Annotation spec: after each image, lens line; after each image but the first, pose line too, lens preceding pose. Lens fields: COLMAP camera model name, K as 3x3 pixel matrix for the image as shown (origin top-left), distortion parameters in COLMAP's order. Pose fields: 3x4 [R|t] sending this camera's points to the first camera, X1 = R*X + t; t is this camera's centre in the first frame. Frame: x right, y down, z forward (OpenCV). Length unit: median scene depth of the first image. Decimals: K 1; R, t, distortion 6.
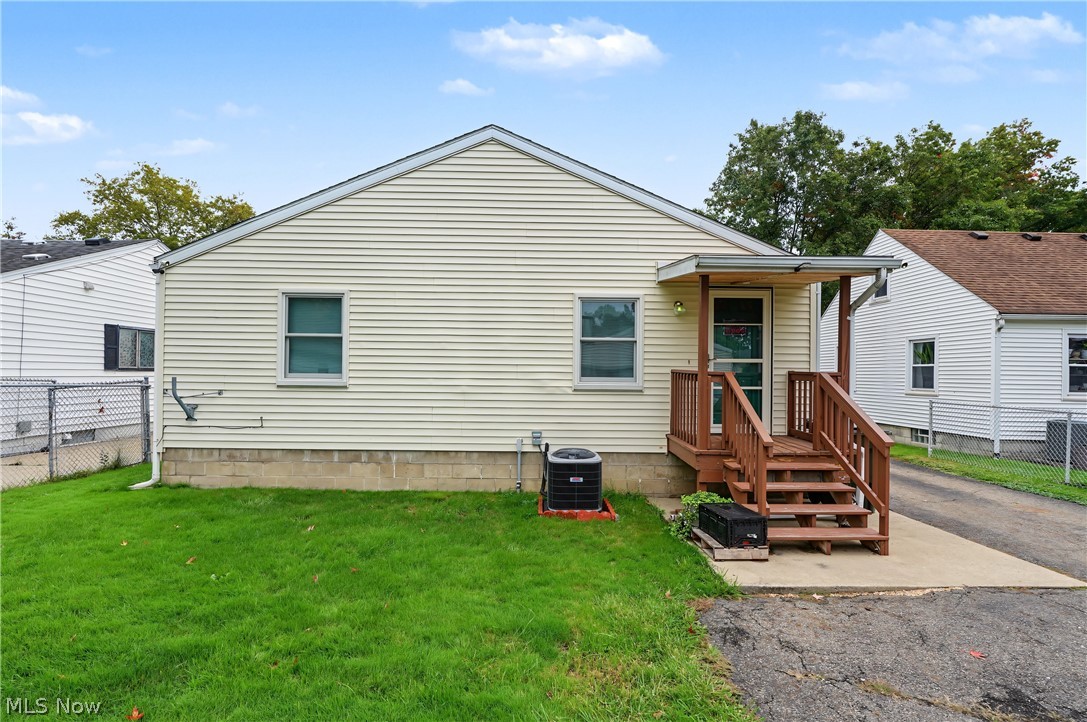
lens RADIAL K [[497.7, 0, 544.0], [0, 497.7, 363.6], [0, 0, 1]] dist [-0.003369, 0.001592]
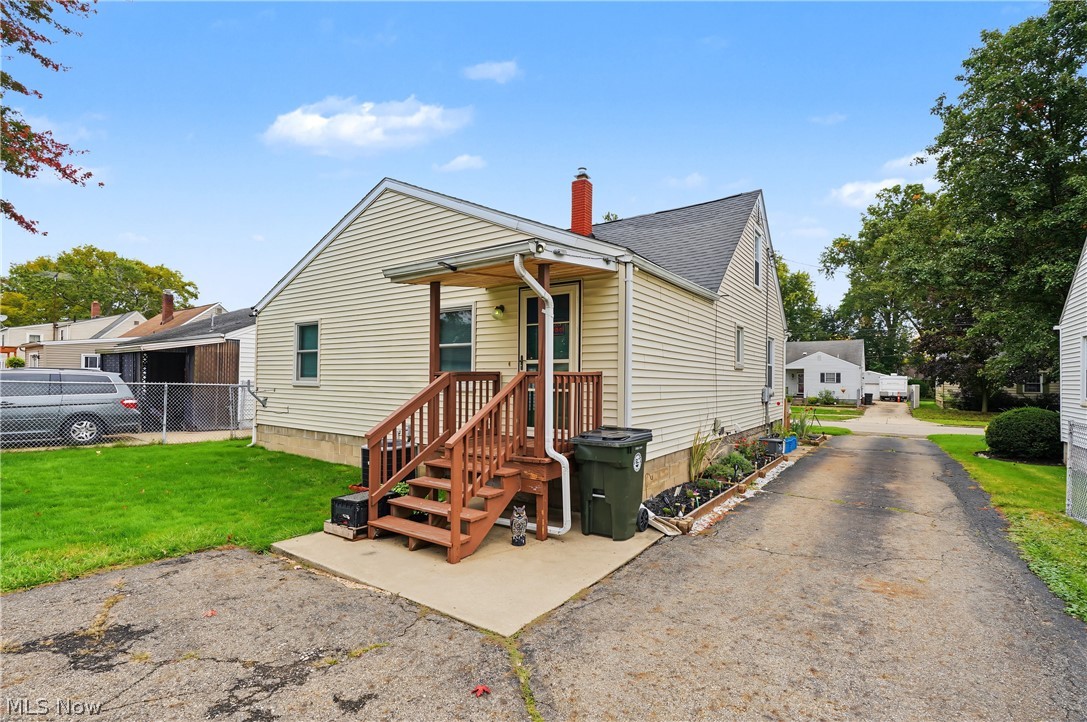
lens RADIAL K [[497.7, 0, 545.8], [0, 497.7, 366.8], [0, 0, 1]] dist [-0.003369, 0.001592]
pose [[0.808105, -0.018163, -0.588759, 0.965637], [0.010153, 0.999806, -0.016907, 0.020469], [0.588951, 0.007685, 0.808132, 0.234361]]
